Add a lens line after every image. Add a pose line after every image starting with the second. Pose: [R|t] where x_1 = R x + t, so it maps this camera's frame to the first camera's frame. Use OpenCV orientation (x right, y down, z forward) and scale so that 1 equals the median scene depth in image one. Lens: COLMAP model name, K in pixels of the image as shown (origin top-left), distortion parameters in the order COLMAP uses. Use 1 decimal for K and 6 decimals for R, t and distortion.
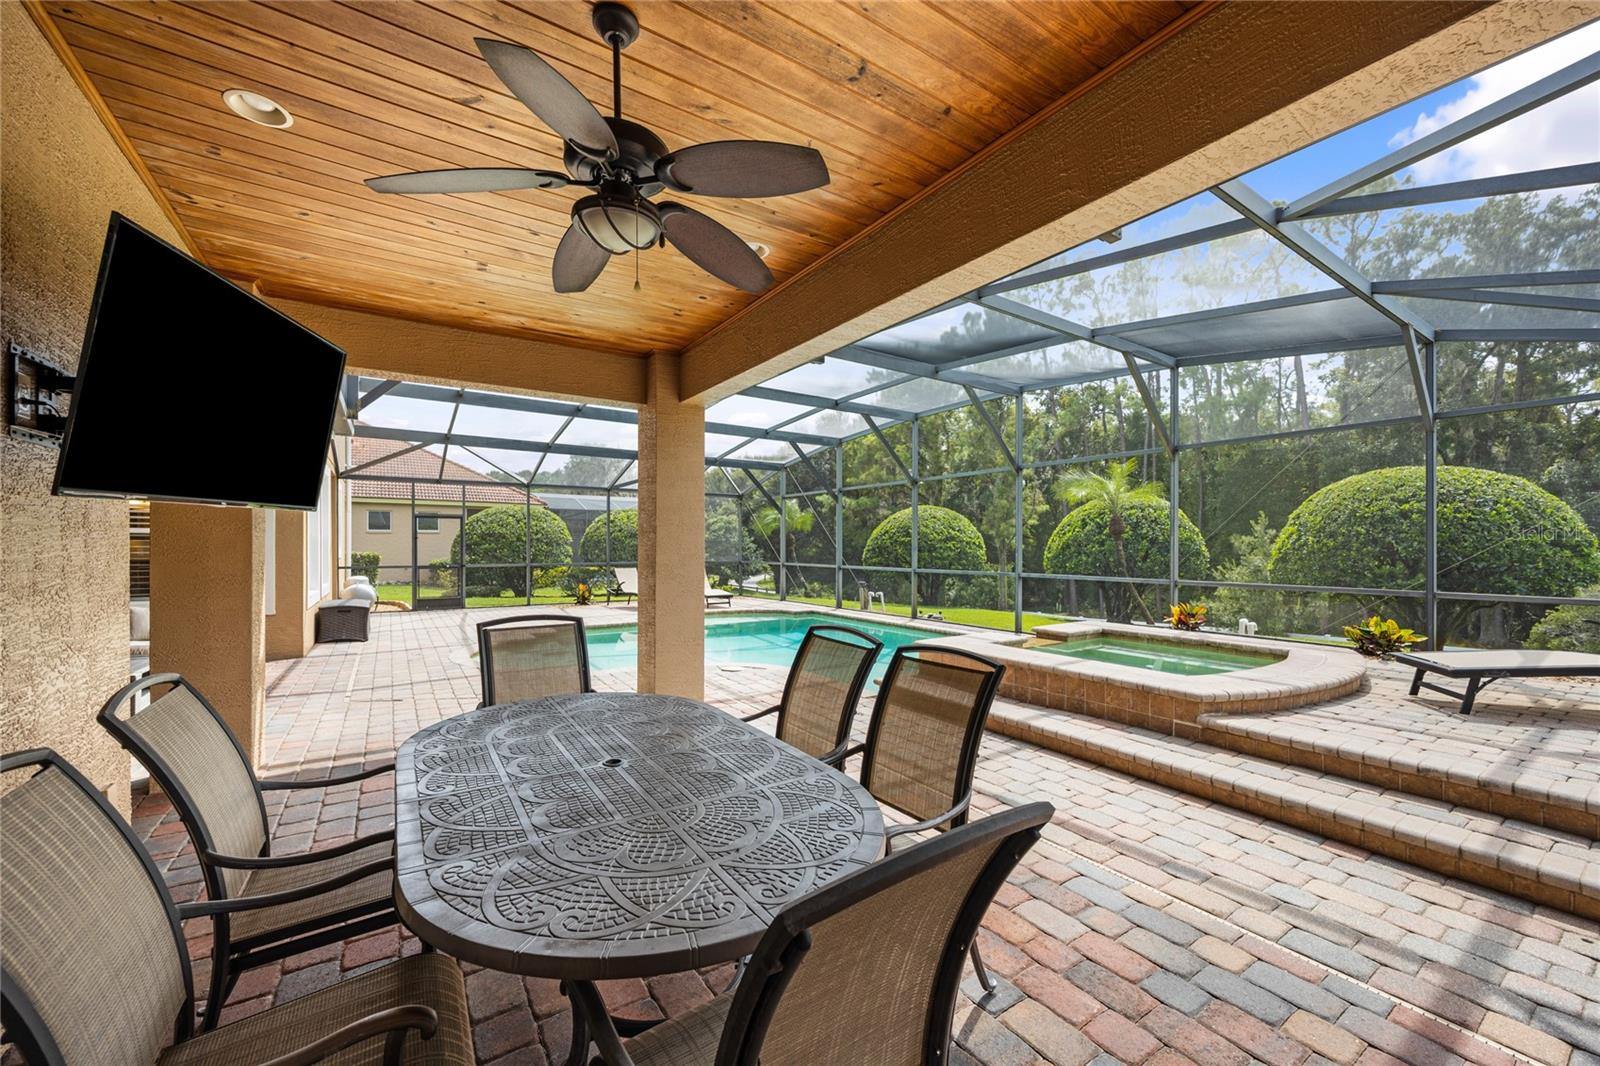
lens RADIAL K [[614.9, 0, 797.9], [0, 614.9, 547.5], [0, 0, 1]] dist [-0.002523, -0.000048]
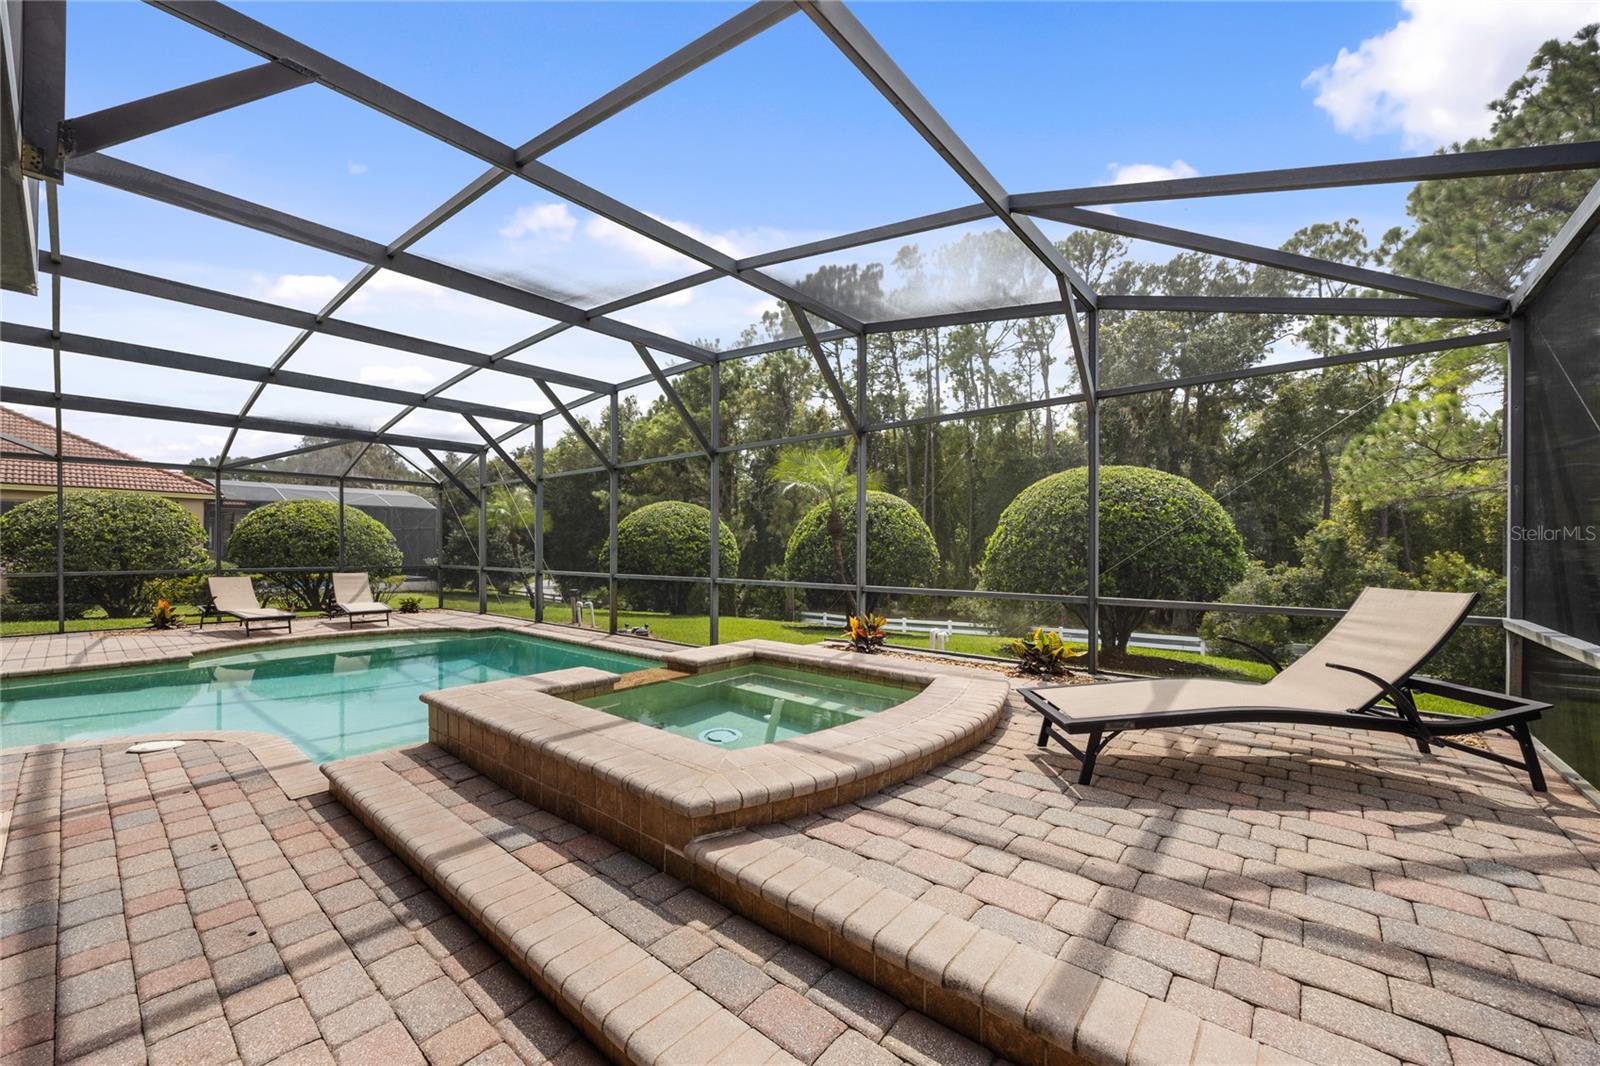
lens RADIAL K [[614.9, 0, 797.9], [0, 614.9, 547.5], [0, 0, 1]] dist [-0.002523, -0.000048]
pose [[0.960032, -0.000668, 0.279888, 0.169842], [0.001311, 0.999997, -0.002110, 0.001427], [-0.279886, 0.002393, 0.960030, 0.123233]]
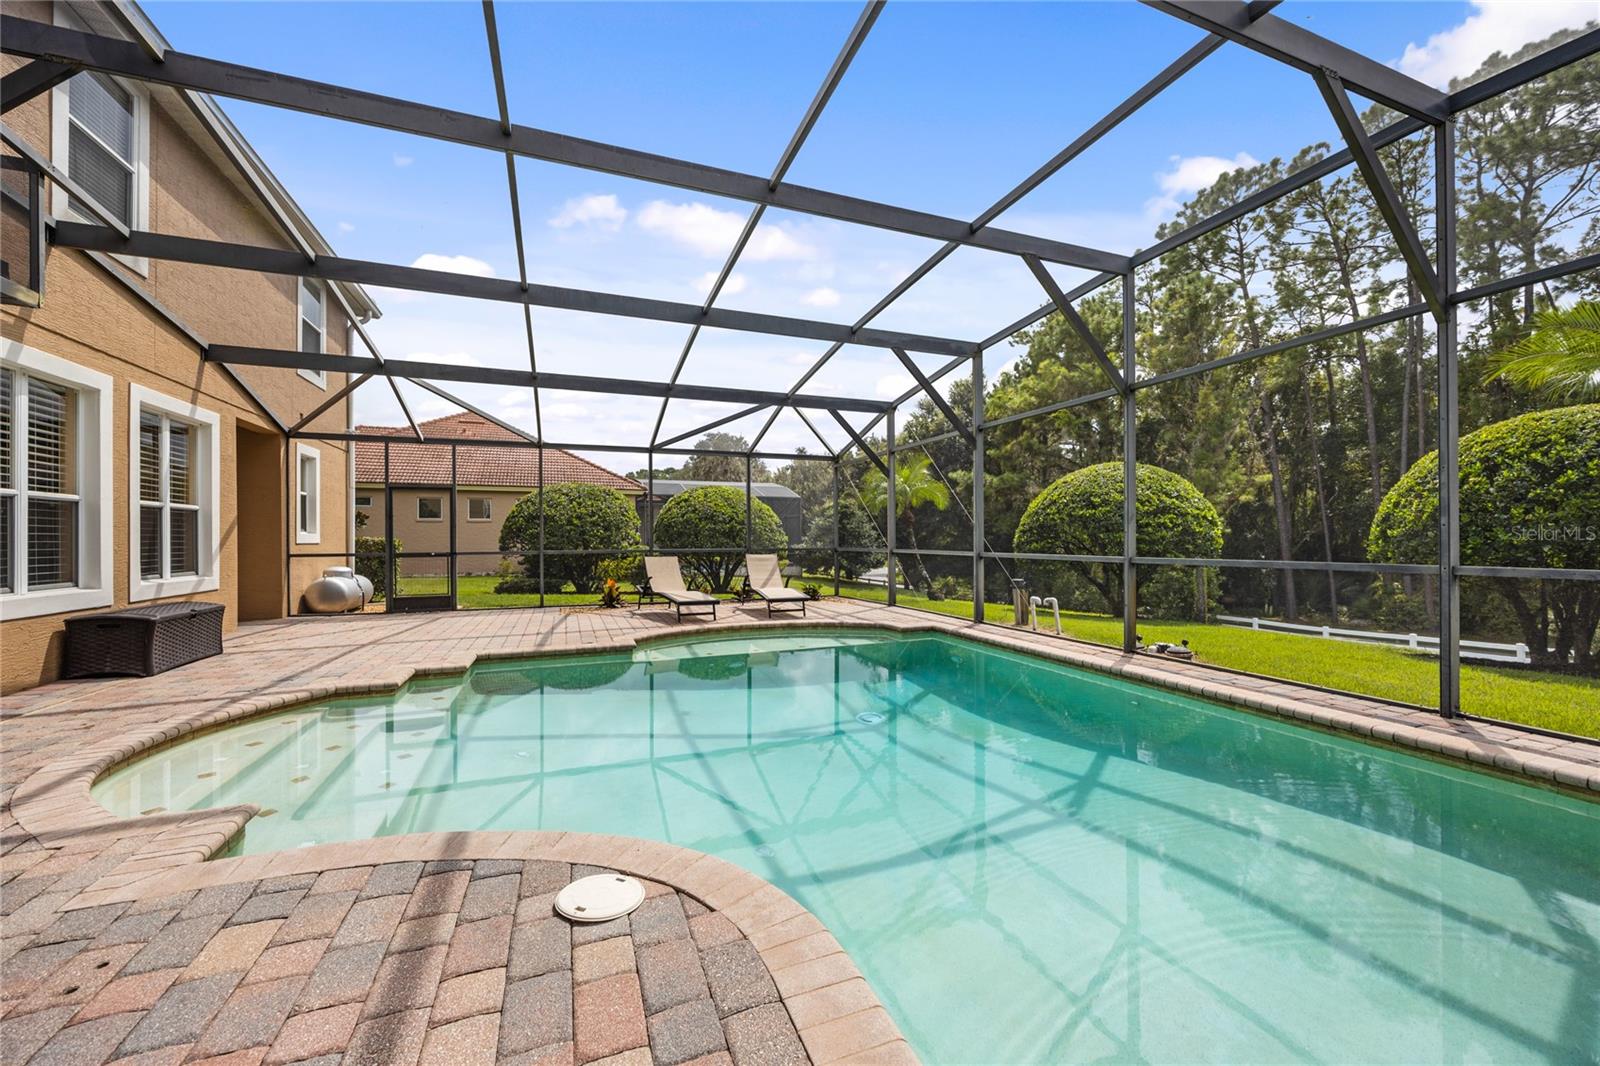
lens RADIAL K [[607.6, 0, 797.4], [0, 607.6, 533.7], [0, 0, 1]] dist [0.000250, 0.000093]
pose [[0.975607, -0.007438, -0.219400, 0.024190], [0.005380, 0.999936, -0.009975, 0.016147], [0.219460, 0.008551, 0.975584, 0.378453]]
